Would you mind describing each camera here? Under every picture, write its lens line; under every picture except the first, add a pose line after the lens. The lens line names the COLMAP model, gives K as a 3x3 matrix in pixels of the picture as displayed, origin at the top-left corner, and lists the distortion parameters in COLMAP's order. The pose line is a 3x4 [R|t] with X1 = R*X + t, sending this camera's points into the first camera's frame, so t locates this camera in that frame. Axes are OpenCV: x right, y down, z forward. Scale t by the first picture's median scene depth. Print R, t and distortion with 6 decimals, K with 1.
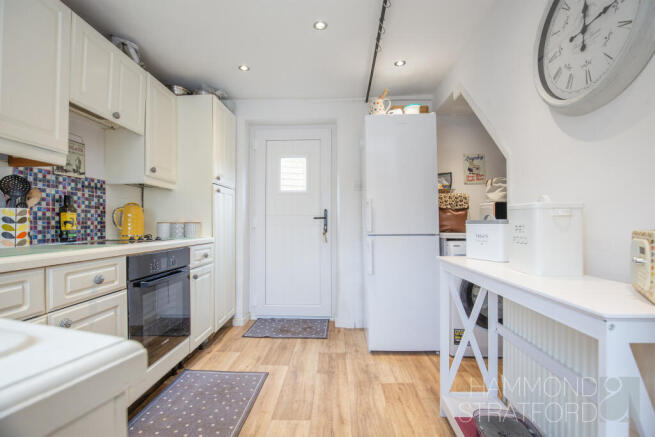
lens RADIAL K [[305.8, 0, 326.7], [0, 305.8, 220.6], [0, 0, 1]] dist [-0.002555, 0.000097]
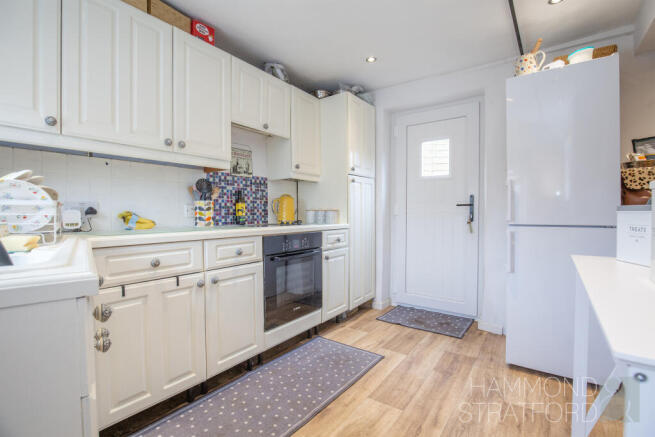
lens RADIAL K [[311.0, 0, 327.5], [0, 311.0, 218.5], [0, 0, 1]] dist [-0.000217, -0.000286]
pose [[0.839306, 0.012702, -0.543510, 0.200373], [0.004603, 0.999525, 0.030468, 0.001972], [0.543639, -0.028074, 0.838849, 0.031547]]
